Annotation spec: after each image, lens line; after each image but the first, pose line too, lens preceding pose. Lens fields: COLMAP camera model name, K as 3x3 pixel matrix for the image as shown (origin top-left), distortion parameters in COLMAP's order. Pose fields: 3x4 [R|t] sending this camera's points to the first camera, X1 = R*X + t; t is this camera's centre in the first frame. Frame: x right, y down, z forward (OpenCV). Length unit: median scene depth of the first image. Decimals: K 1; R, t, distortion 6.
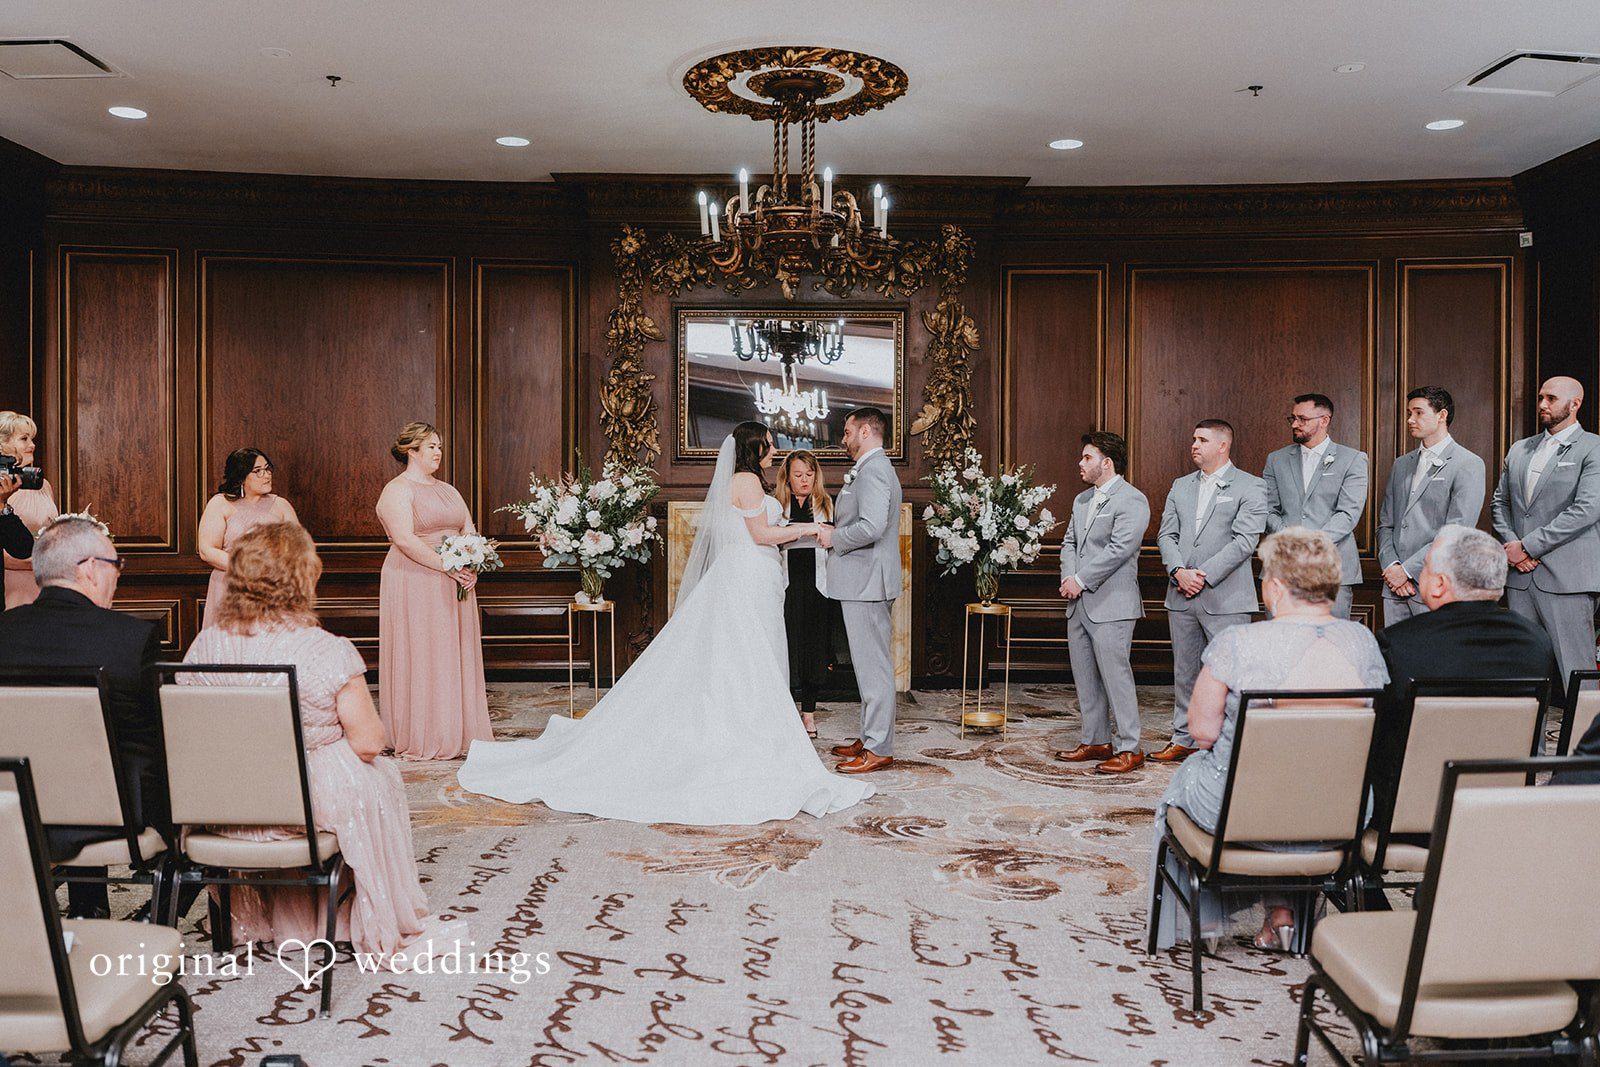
lens RADIAL K [[1415.9, 0, 800.0], [0, 1415.9, 533.5], [0, 0, 1]] dist [0.006025, -0.001049]
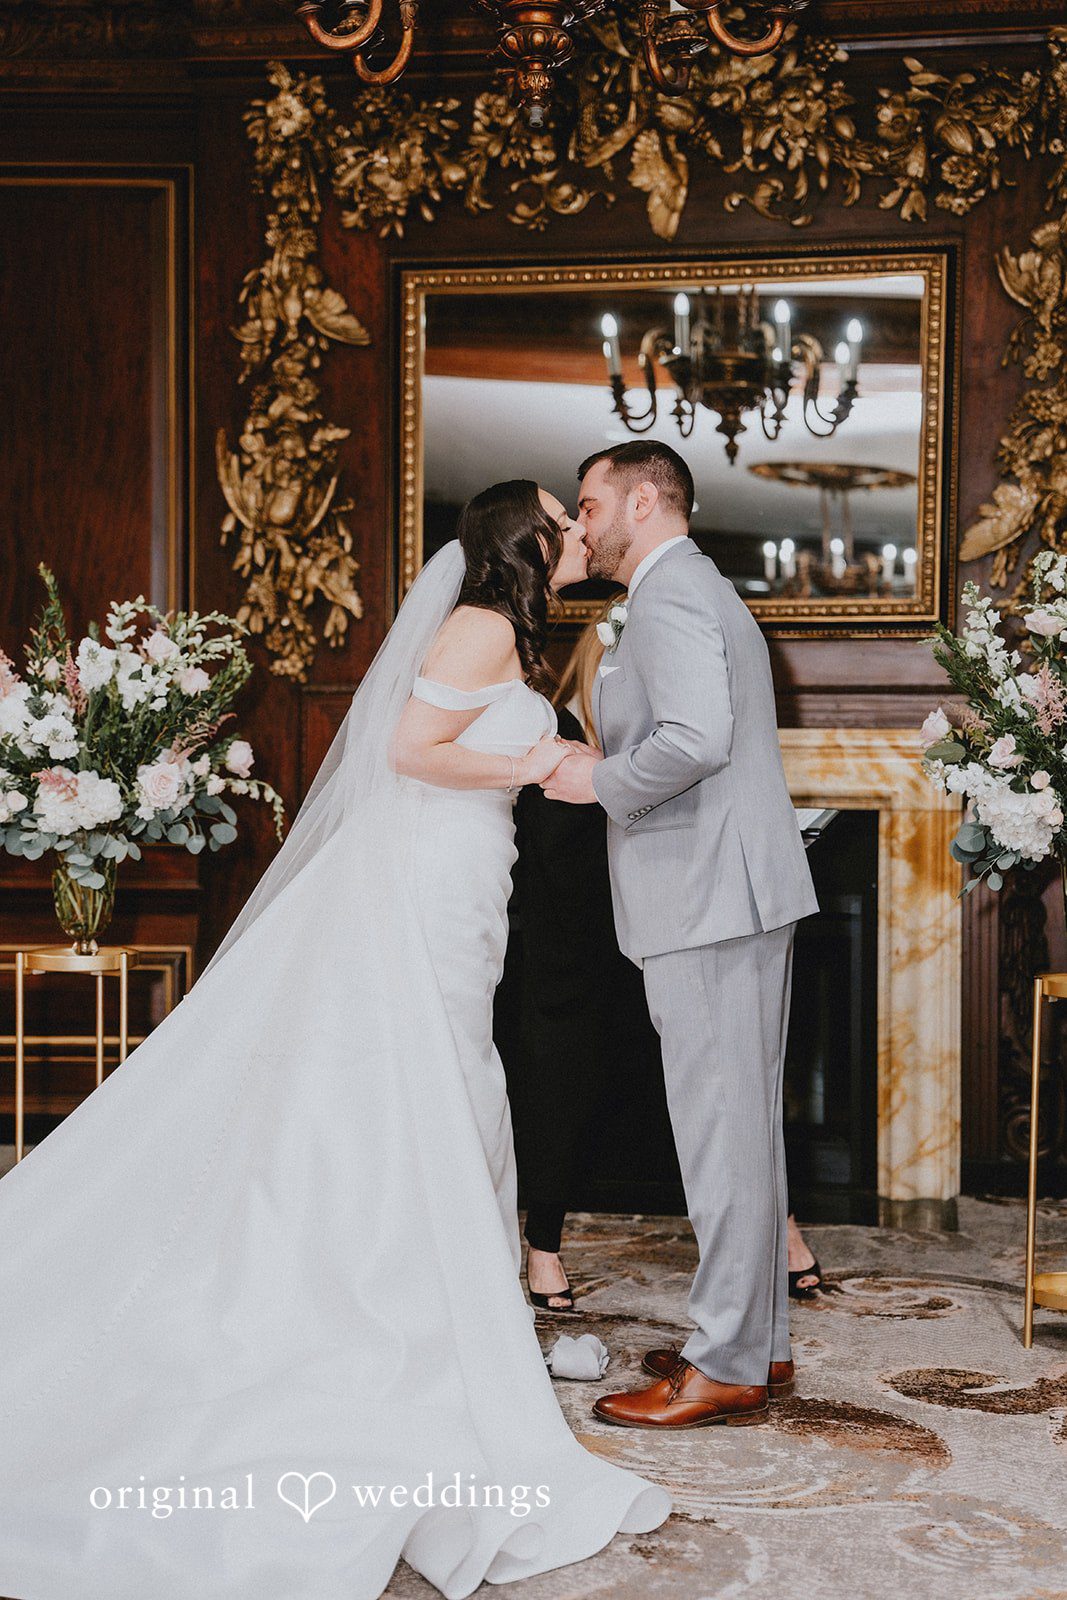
lens RADIAL K [[2518.3, 0, 533.5], [0, 2518.3, 800.0], [0, 0, 1]] dist [0.399261, -1.121478]
pose [[0.983706, 0.005336, -0.179706, 0.102497], [-0.010867, 0.999497, -0.029808, 0.024510], [0.179456, 0.031275, 0.983269, 0.301149]]
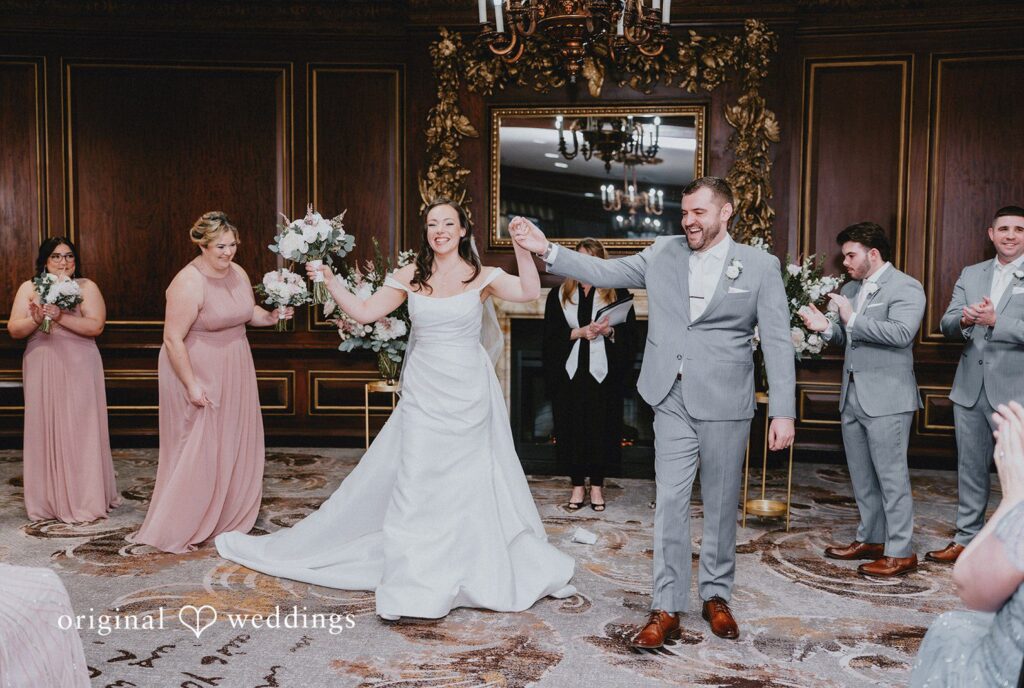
lens RADIAL K [[1099.4, 0, 512.0], [0, 1099.4, 344.0], [0, 0, 1]] dist [0.130643, -0.264062]
pose [[0.989618, 0.014720, -0.142965, 0.059059], [-0.009775, 0.999332, 0.035227, -0.010523], [0.143387, -0.033463, 0.989101, 0.190841]]
